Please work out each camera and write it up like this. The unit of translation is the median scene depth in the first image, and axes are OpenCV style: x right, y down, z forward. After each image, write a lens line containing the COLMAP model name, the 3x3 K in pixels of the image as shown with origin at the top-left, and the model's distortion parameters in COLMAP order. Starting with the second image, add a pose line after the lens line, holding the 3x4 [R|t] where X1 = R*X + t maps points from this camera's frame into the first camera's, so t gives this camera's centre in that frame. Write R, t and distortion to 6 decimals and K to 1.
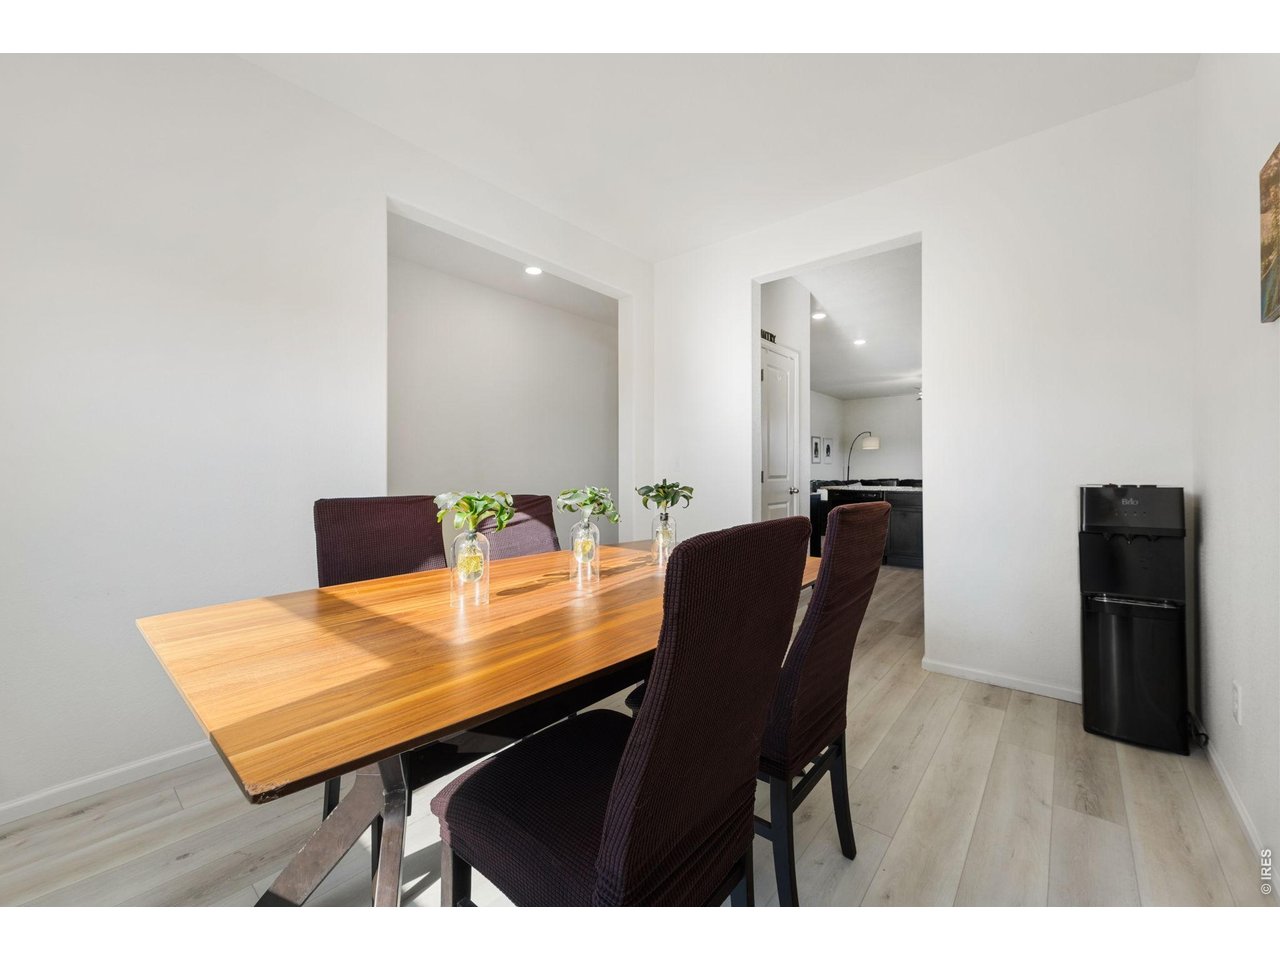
lens RADIAL K [[514.8, 0, 638.3], [0, 514.8, 472.0], [0, 0, 1]] dist [-0.000230, -0.000016]
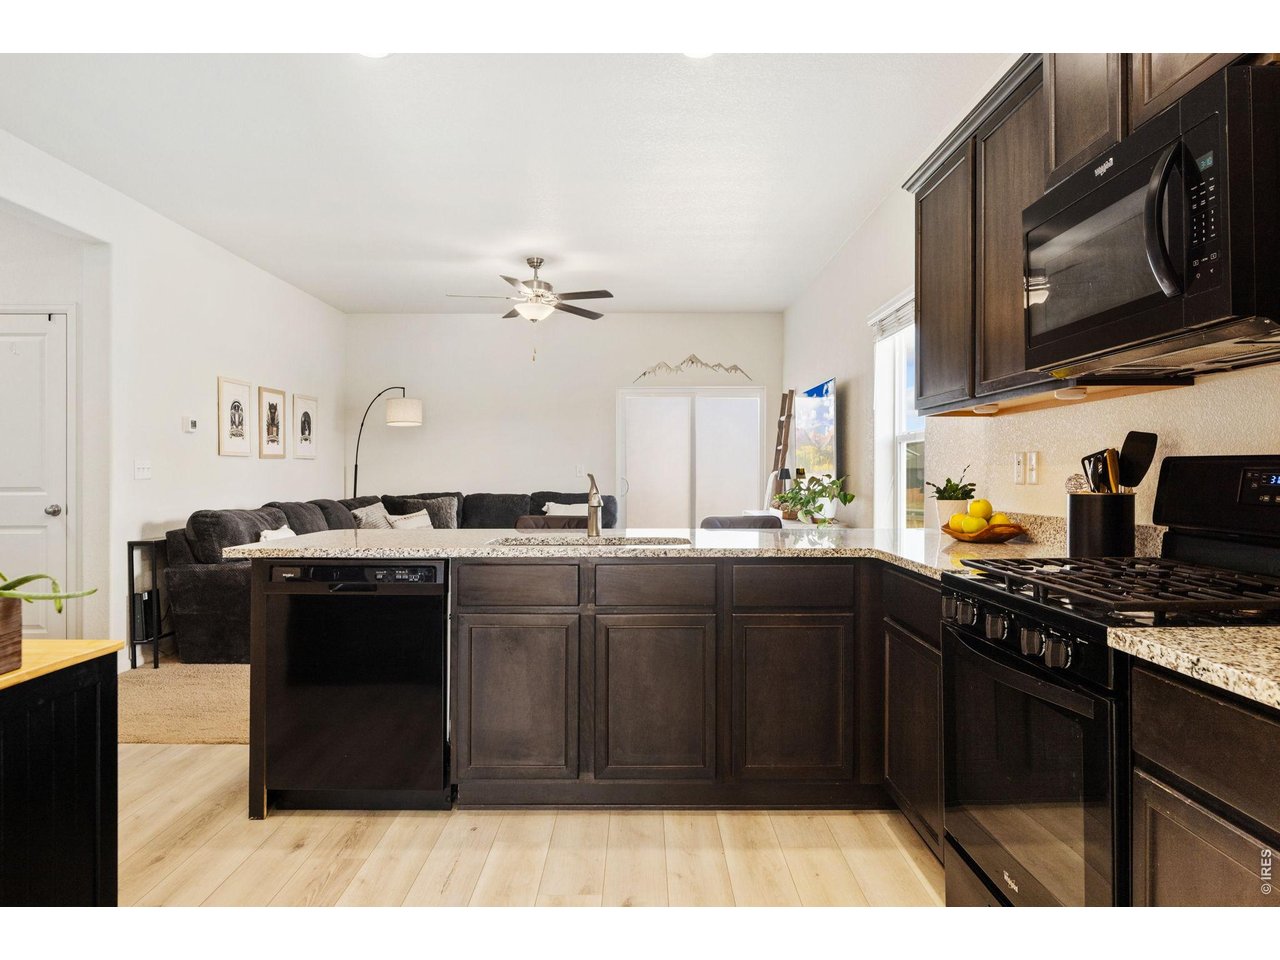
lens RADIAL K [[804.9, 0, 634.1], [0, 804.9, 479.5], [0, 0, 1]] dist [-0.002317, -0.000354]
pose [[0.761188, 0.006992, 0.648494, 0.155792], [-0.009500, 0.999955, 0.000369, -0.002618], [-0.648462, -0.006441, 0.761220, 0.348926]]
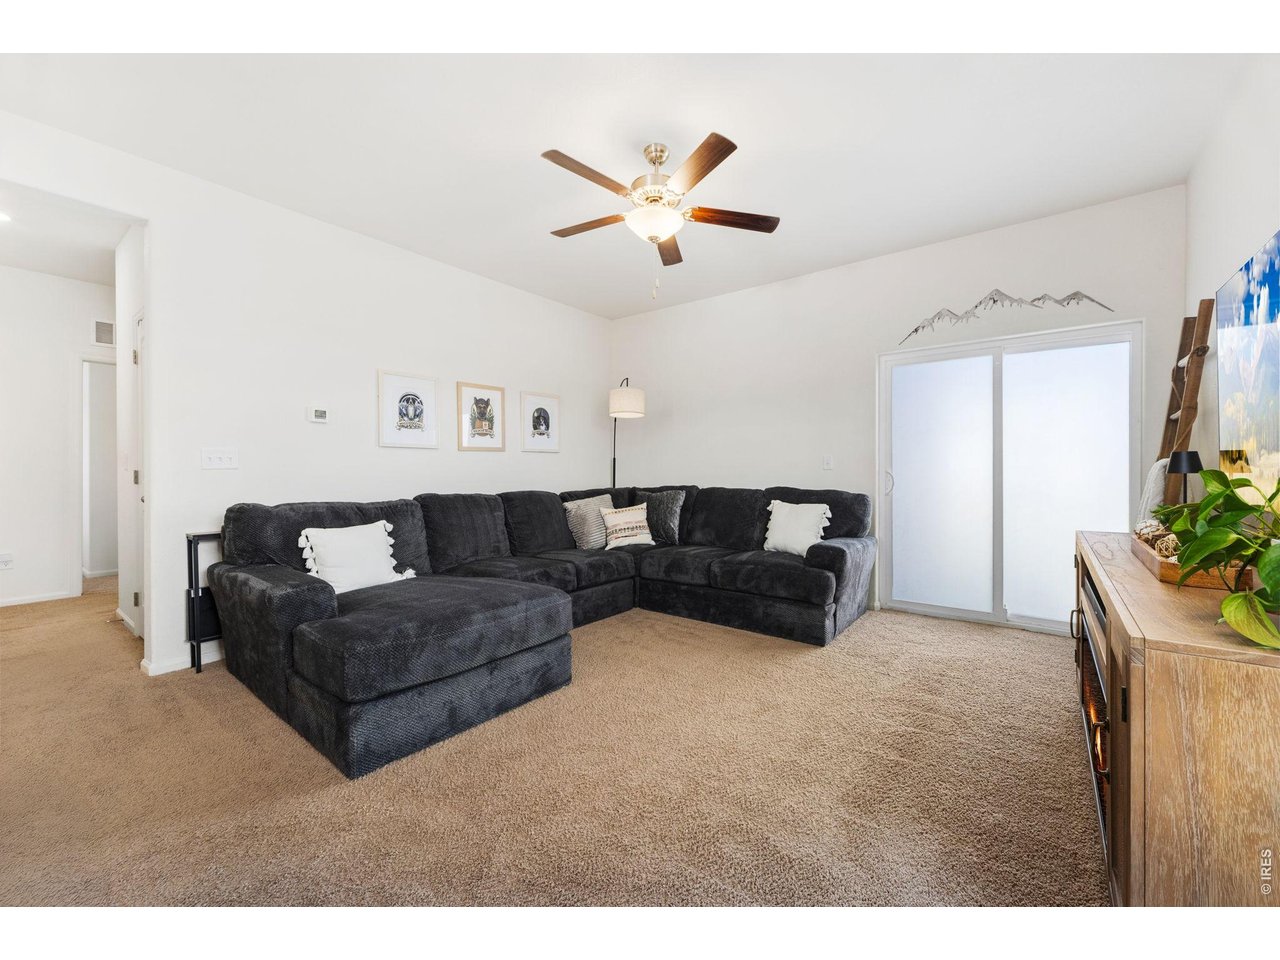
lens RADIAL K [[514.8, 0, 636.0], [0, 514.8, 473.5], [0, 0, 1]] dist [-0.000230, -0.000016]
pose [[0.997263, 0.009797, 0.073285, 0.431241], [-0.010446, 0.999910, 0.008470, -0.002827], [-0.073196, -0.009213, 0.997275, 0.573348]]
